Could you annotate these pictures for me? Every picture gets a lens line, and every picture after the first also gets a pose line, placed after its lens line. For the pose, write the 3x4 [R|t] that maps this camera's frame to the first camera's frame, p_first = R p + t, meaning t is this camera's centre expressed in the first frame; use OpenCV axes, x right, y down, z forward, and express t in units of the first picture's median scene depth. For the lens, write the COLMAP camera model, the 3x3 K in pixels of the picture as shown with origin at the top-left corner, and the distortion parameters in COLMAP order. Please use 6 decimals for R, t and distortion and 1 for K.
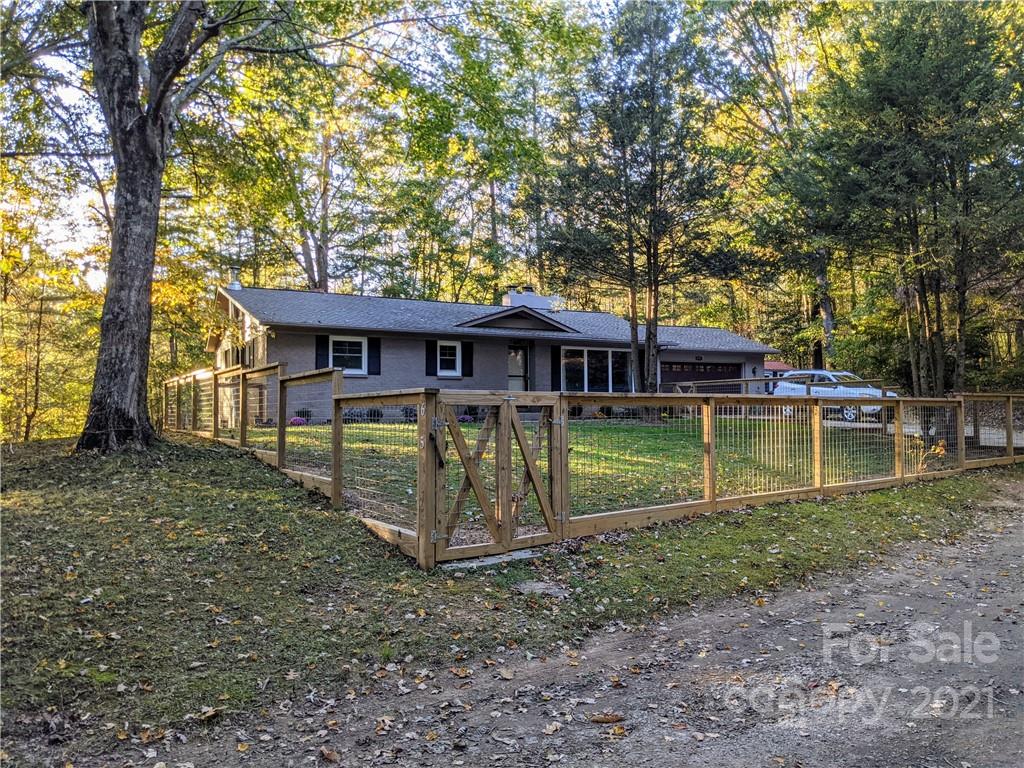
lens RADIAL K [[800.8, 0, 512.0], [0, 800.8, 384.0], [0, 0, 1]] dist [0.055709, -0.003494]
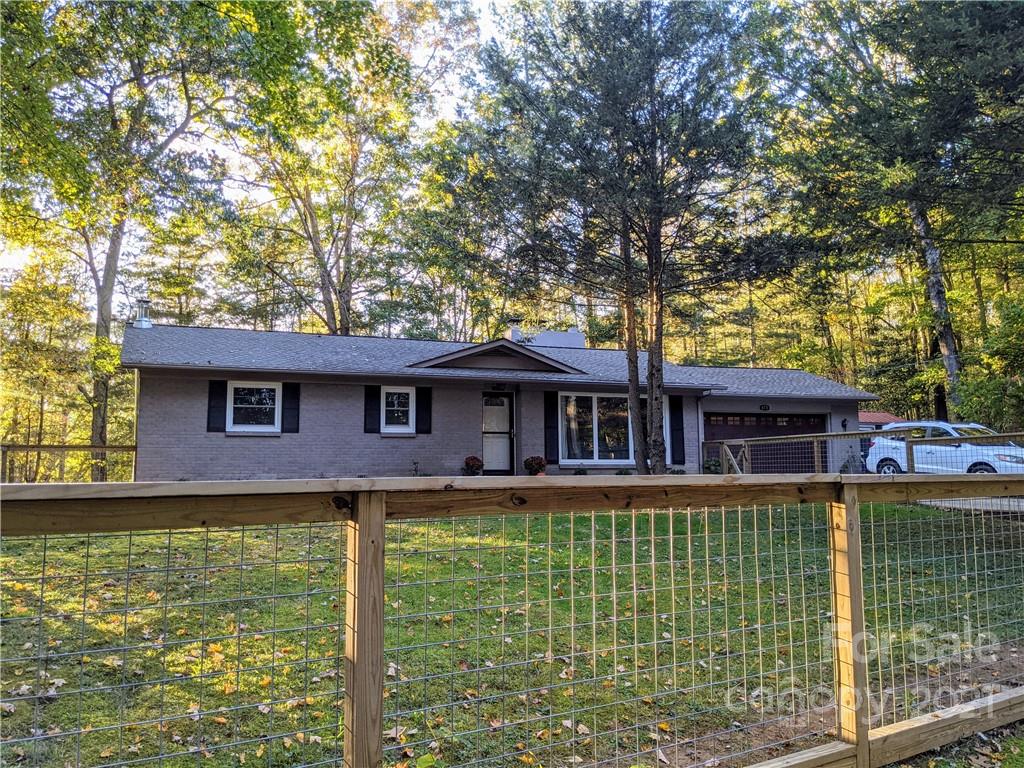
lens RADIAL K [[800.8, 0, 512.0], [0, 800.8, 384.0], [0, 0, 1]] dist [0.055709, -0.003494]
pose [[0.990665, -0.017455, -0.135196, 0.125999], [0.007647, 0.997322, -0.072729, -0.000622], [0.136103, 0.071016, 0.988146, 0.274095]]
